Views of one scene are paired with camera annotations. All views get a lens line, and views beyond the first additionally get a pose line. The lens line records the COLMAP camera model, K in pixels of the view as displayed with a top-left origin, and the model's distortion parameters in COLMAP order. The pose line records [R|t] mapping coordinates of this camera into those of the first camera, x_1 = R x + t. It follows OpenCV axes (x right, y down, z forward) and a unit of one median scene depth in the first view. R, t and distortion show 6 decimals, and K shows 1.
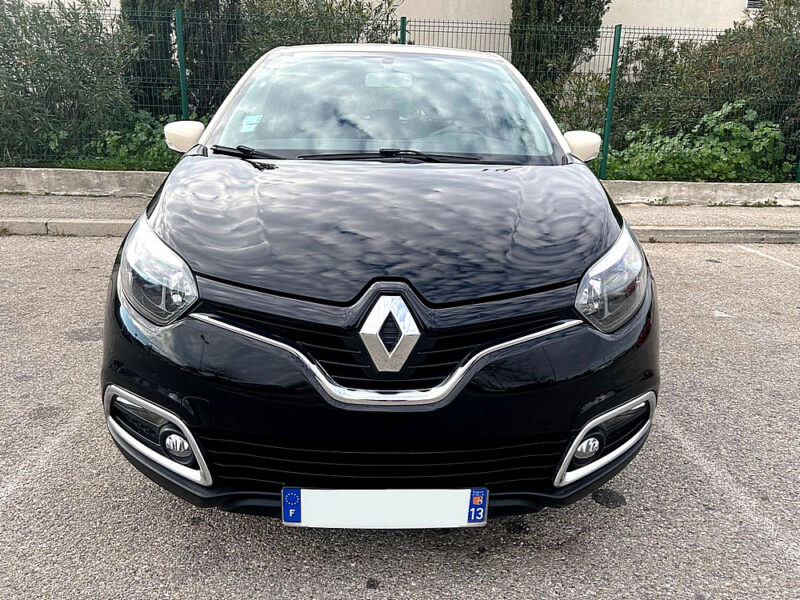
lens RADIAL K [[606.8, 0, 398.3], [0, 606.8, 299.0], [0, 0, 1]] dist [0.043110, -0.056902]
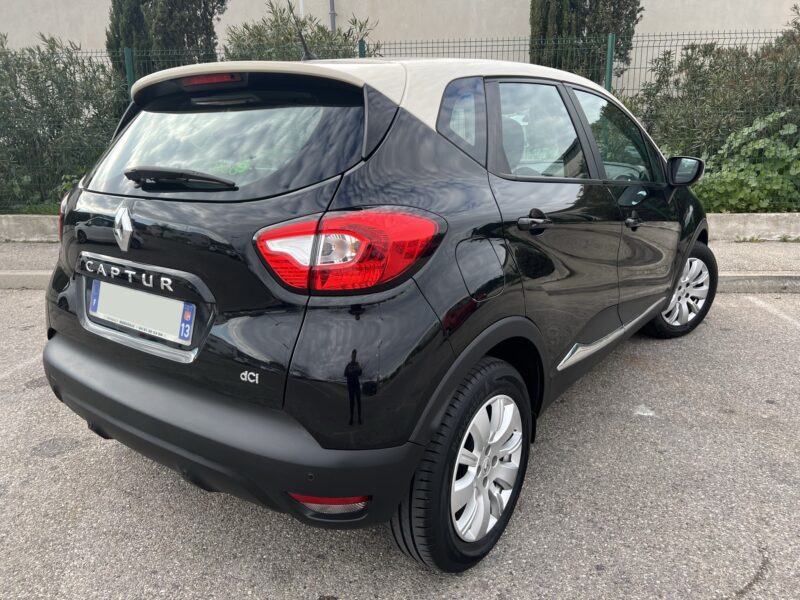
lens RADIAL K [[606.8, 0, 398.0], [0, 606.8, 297.4], [0, 0, 1]] dist [0.043110, -0.056902]
pose [[0.988832, -0.001342, -0.149031, 0.172598], [-0.004727, 0.999174, -0.040356, -0.040041], [0.148962, 0.040610, 0.988009, 0.115989]]
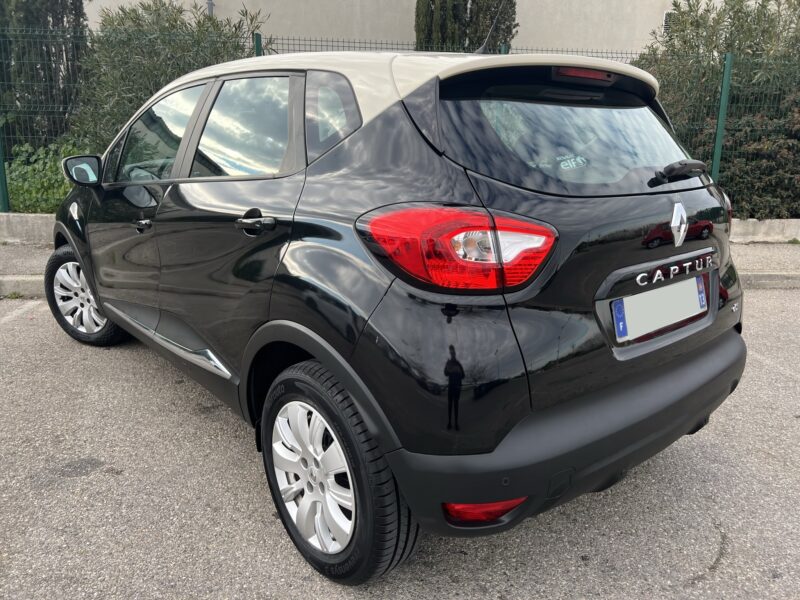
lens RADIAL K [[606.8, 0, 400.5], [0, 606.8, 300.7], [0, 0, 1]] dist [0.043110, -0.056902]
pose [[0.997645, -0.019407, 0.065784, 0.129881], [0.021957, 0.999026, -0.038264, -0.040292], [-0.064977, 0.039618, 0.997100, 0.123077]]
